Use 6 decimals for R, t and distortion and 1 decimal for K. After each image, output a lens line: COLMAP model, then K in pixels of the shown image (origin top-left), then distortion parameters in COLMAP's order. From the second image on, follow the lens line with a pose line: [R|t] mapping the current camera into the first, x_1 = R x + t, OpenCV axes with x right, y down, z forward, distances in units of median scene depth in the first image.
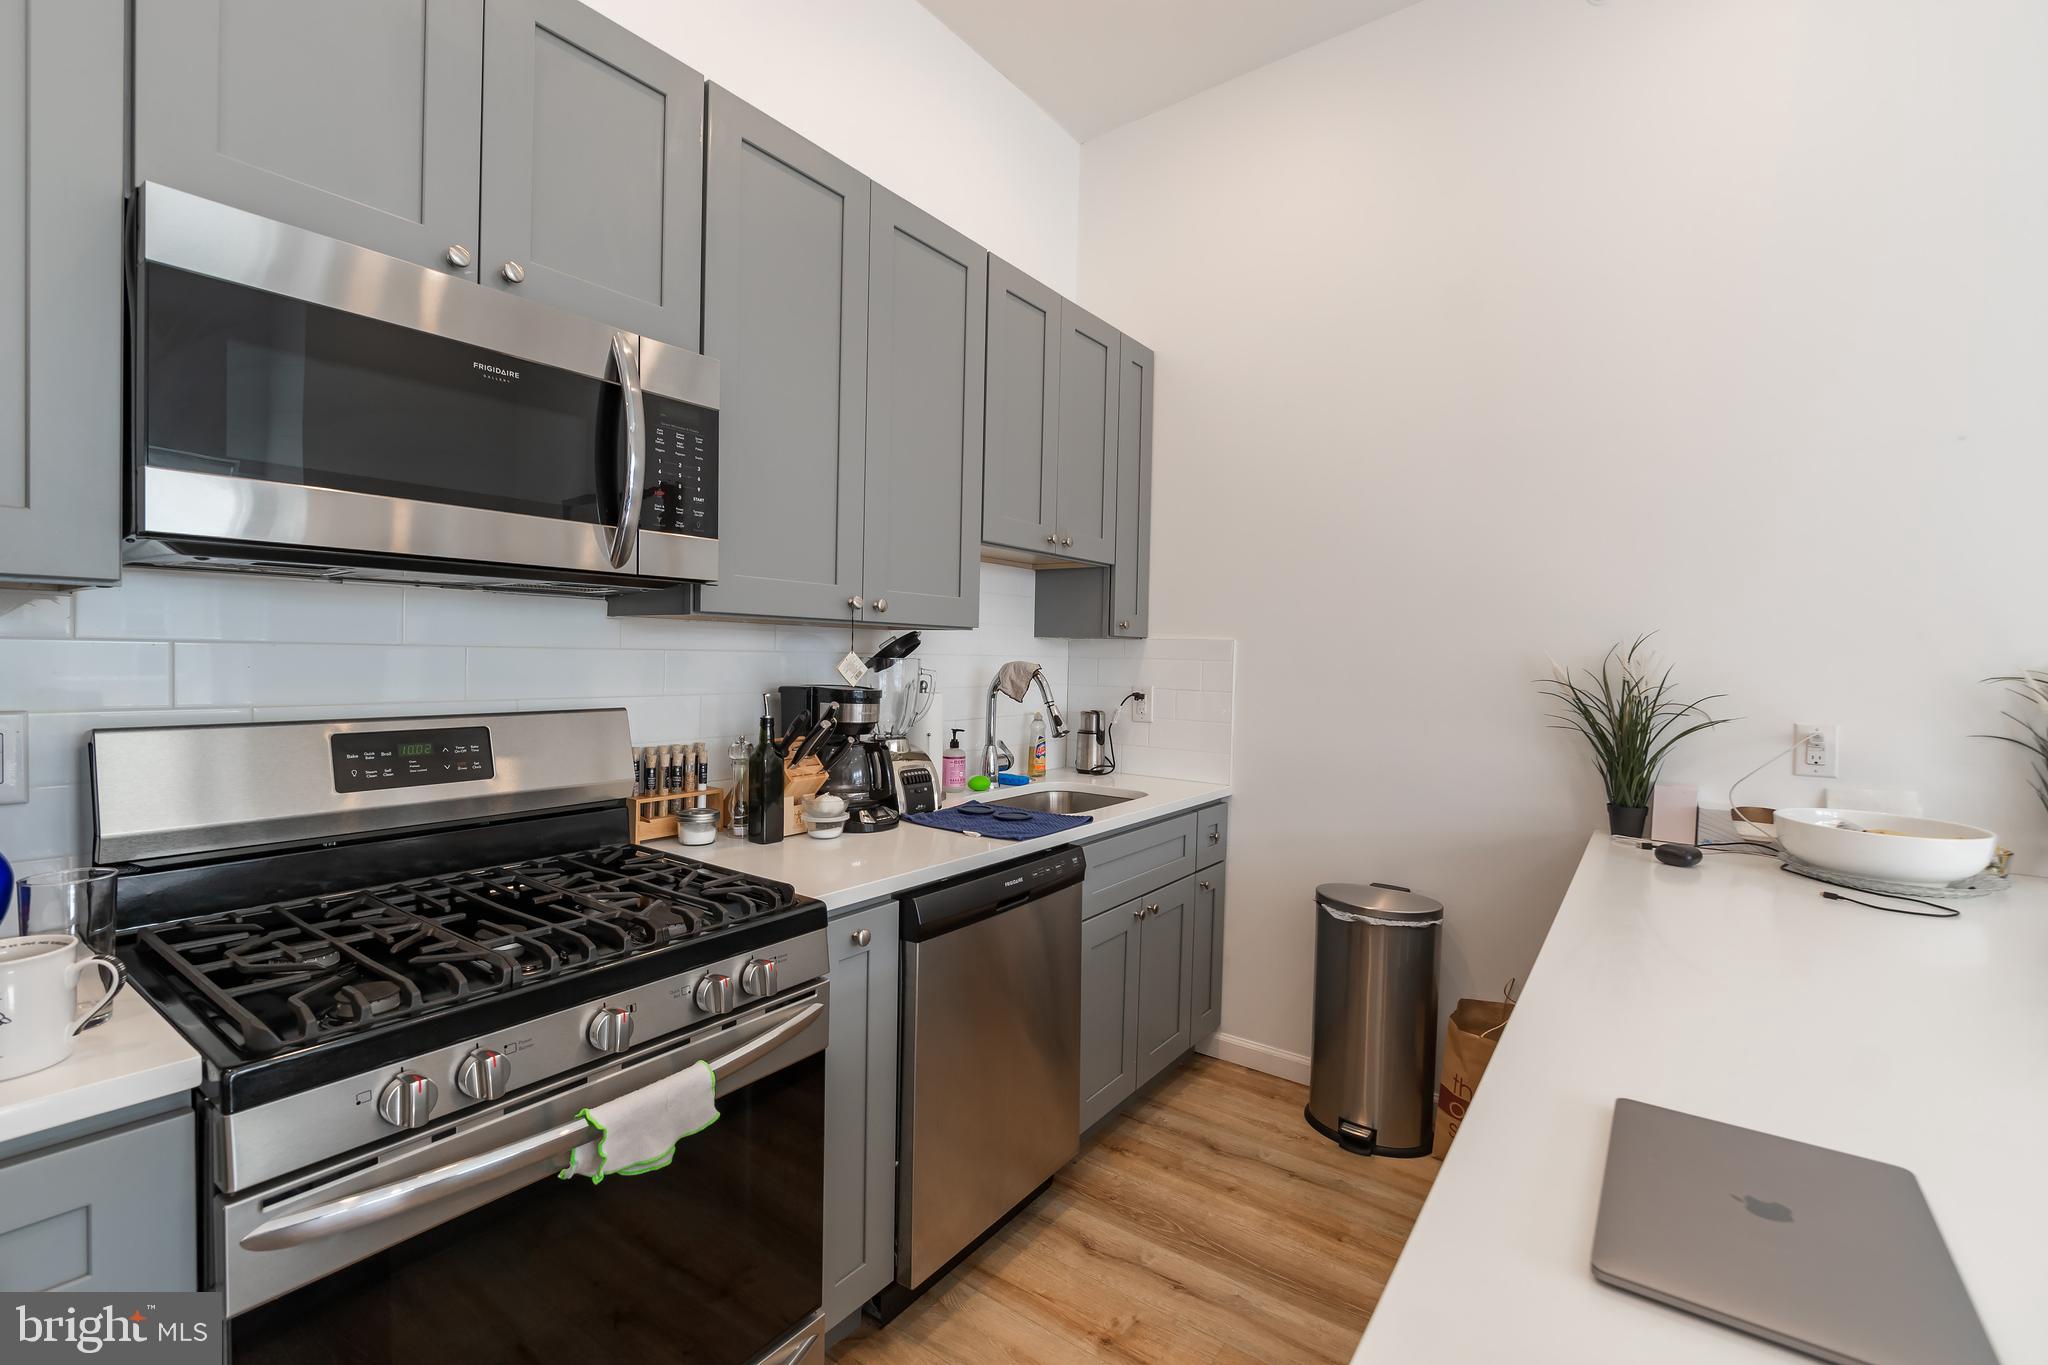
lens RADIAL K [[926.9, 0, 1023.3], [0, 926.9, 678.0], [0, 0, 1]] dist [-0.023369, 0.002775]
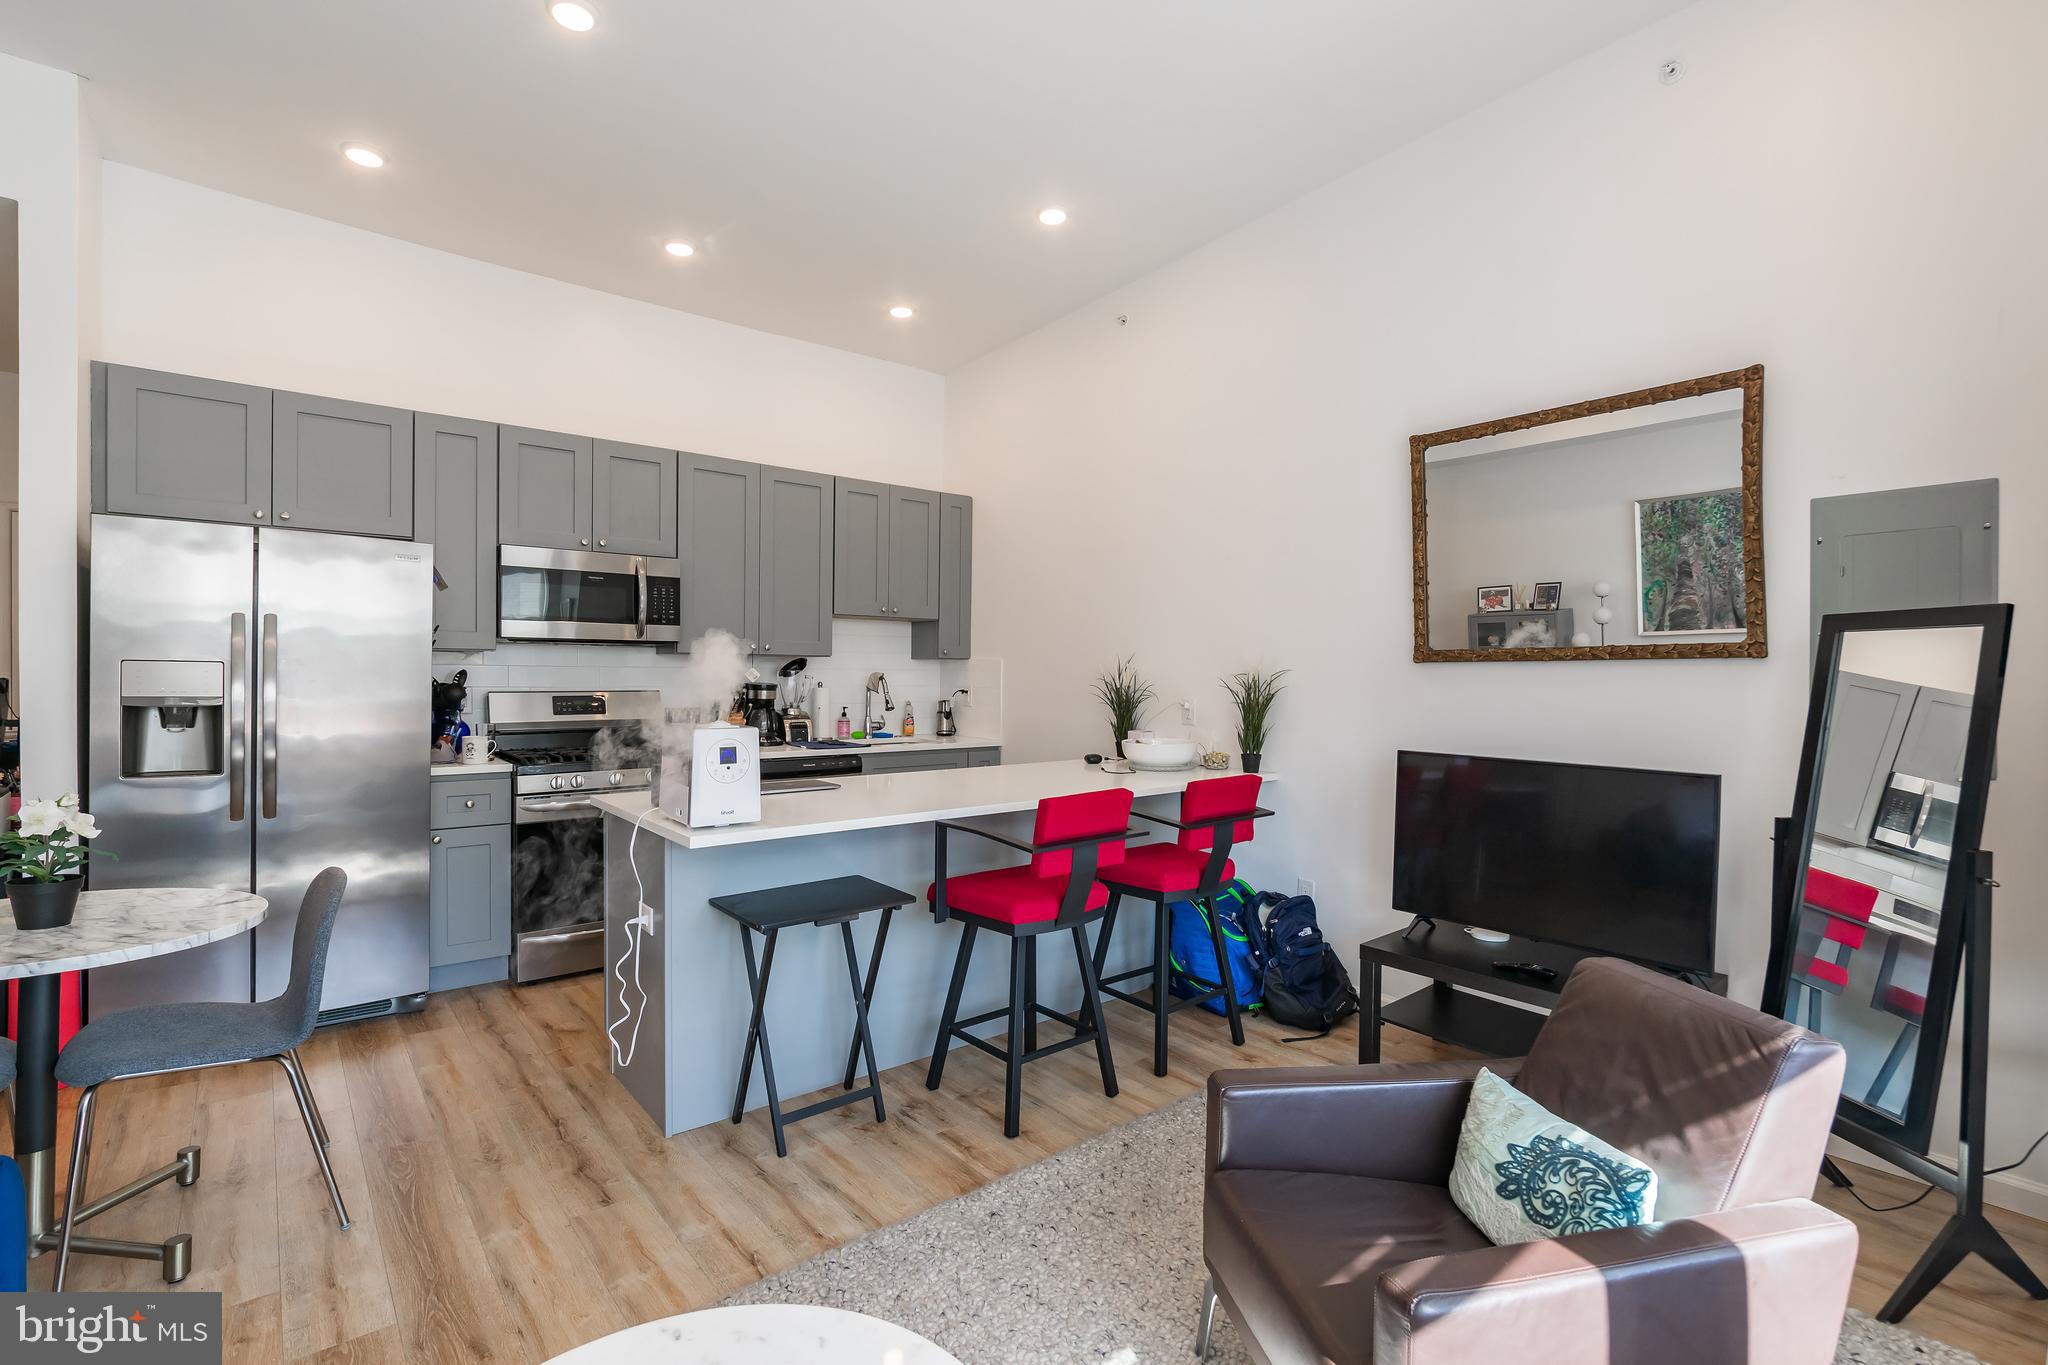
lens RADIAL K [[926.9, 0, 1012.4], [0, 926.9, 688.9], [0, 0, 1]] dist [-0.023369, 0.002775]
pose [[0.968682, -0.003801, -0.248275, 1.273009], [0.001594, 0.999957, -0.009090, 0.058911], [0.248299, 0.008409, 0.968647, -1.358883]]
